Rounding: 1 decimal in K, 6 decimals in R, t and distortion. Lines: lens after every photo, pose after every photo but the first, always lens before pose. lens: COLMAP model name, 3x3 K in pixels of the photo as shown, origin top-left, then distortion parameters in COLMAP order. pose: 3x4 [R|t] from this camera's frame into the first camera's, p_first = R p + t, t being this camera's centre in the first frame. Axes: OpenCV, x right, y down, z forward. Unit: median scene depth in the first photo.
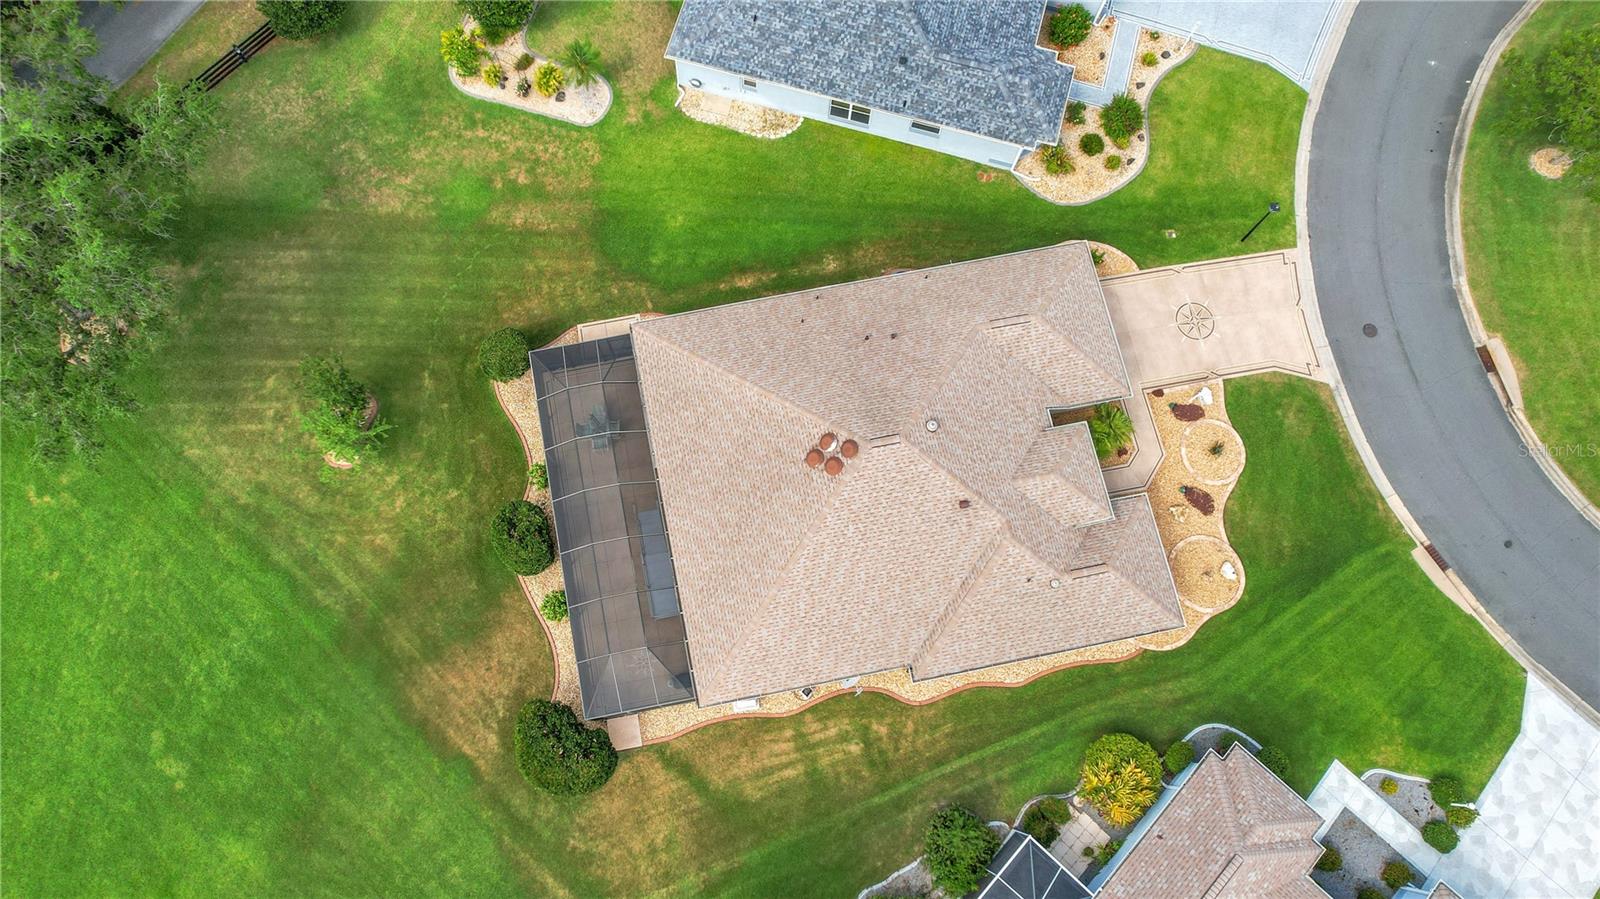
lens RADIAL K [[1070.3, 0, 752.4], [0, 1070.3, 459.1], [0, 0, 1]] dist [-0.006295, 0.026324]
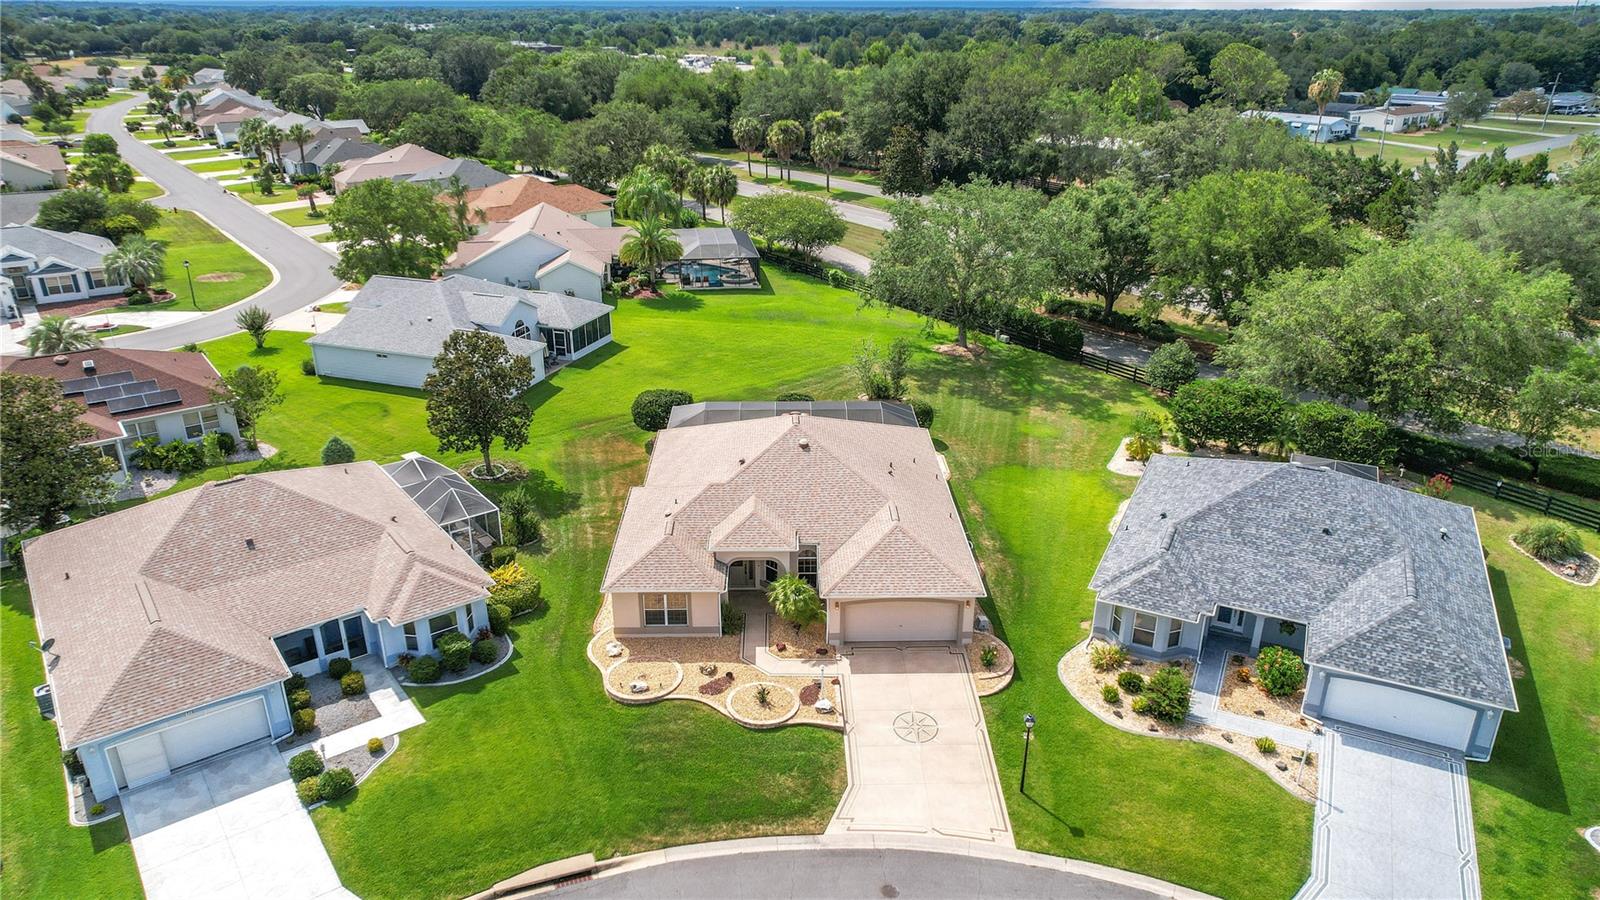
lens RADIAL K [[1070.3, 0, 805.6], [0, 1070.3, 453.4], [0, 0, 1]] dist [-0.006295, 0.026324]
pose [[-0.167595, 0.377023, -0.910915, 1.174989], [-0.954766, 0.168141, 0.245255, -0.303548], [0.245628, 0.910814, 0.331789, 0.492353]]
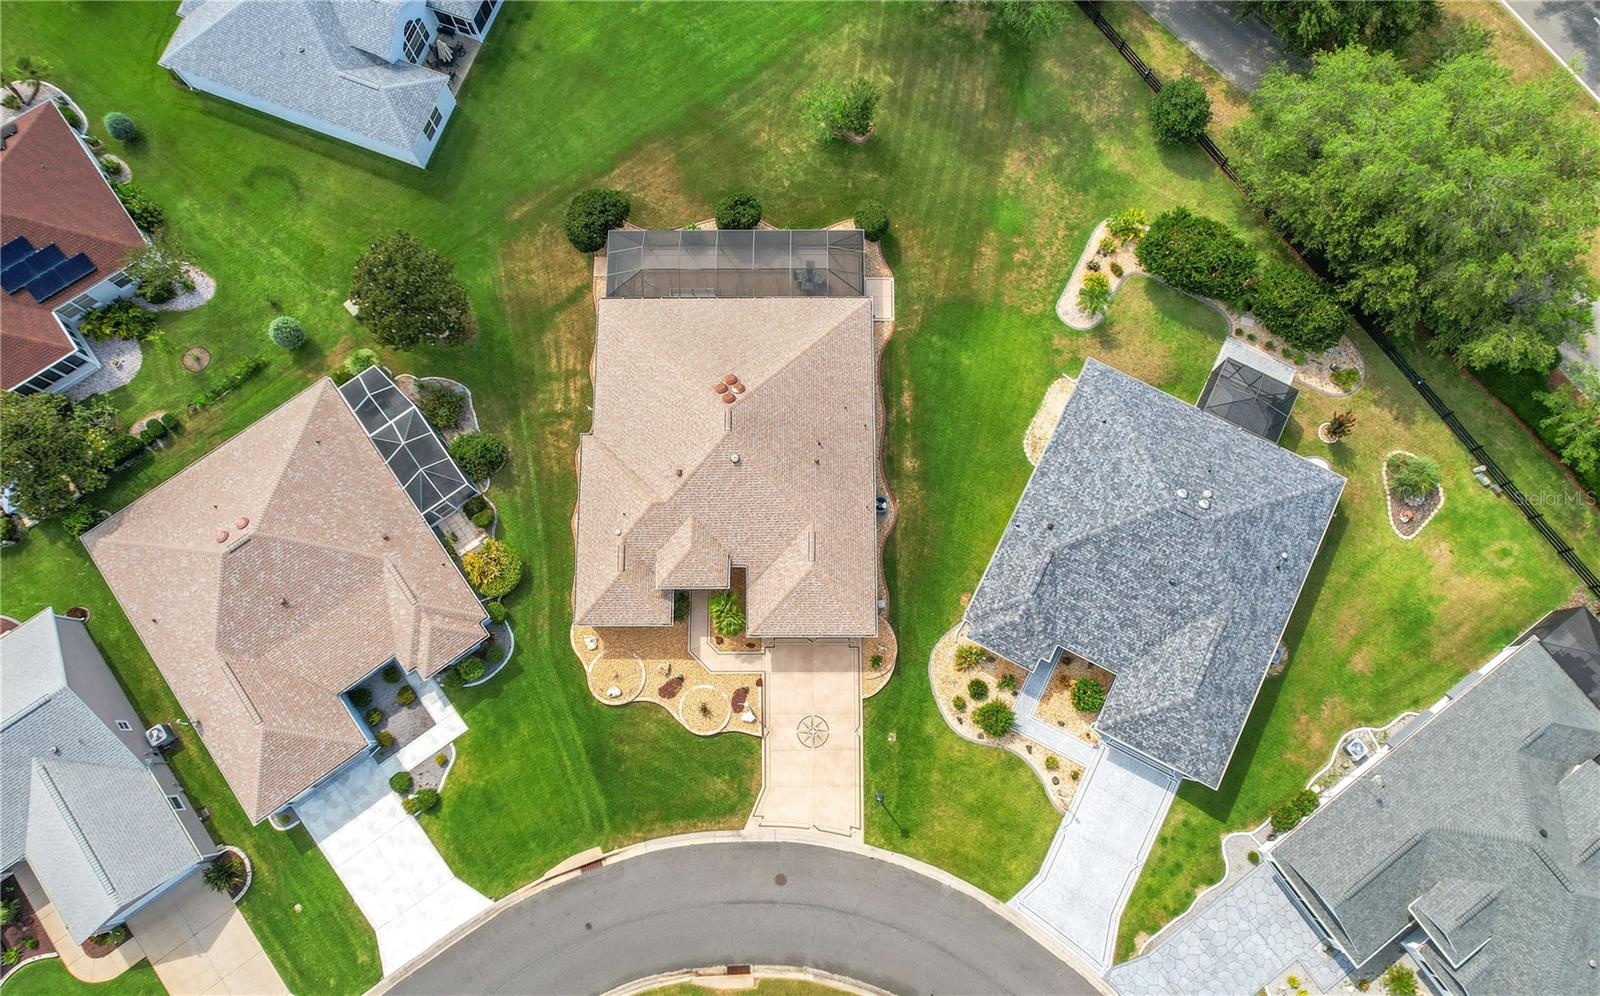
lens RADIAL K [[1112.8, 0, 810.2], [0, 1112.8, 501.7], [0, 0, 1]] dist [0.011255, -0.000959]
pose [[-0.190452, 0.957398, -0.217067, 0.449899], [-0.948885, -0.122842, 0.290735, -0.482510], [0.251684, 0.261343, 0.931856, -0.290258]]
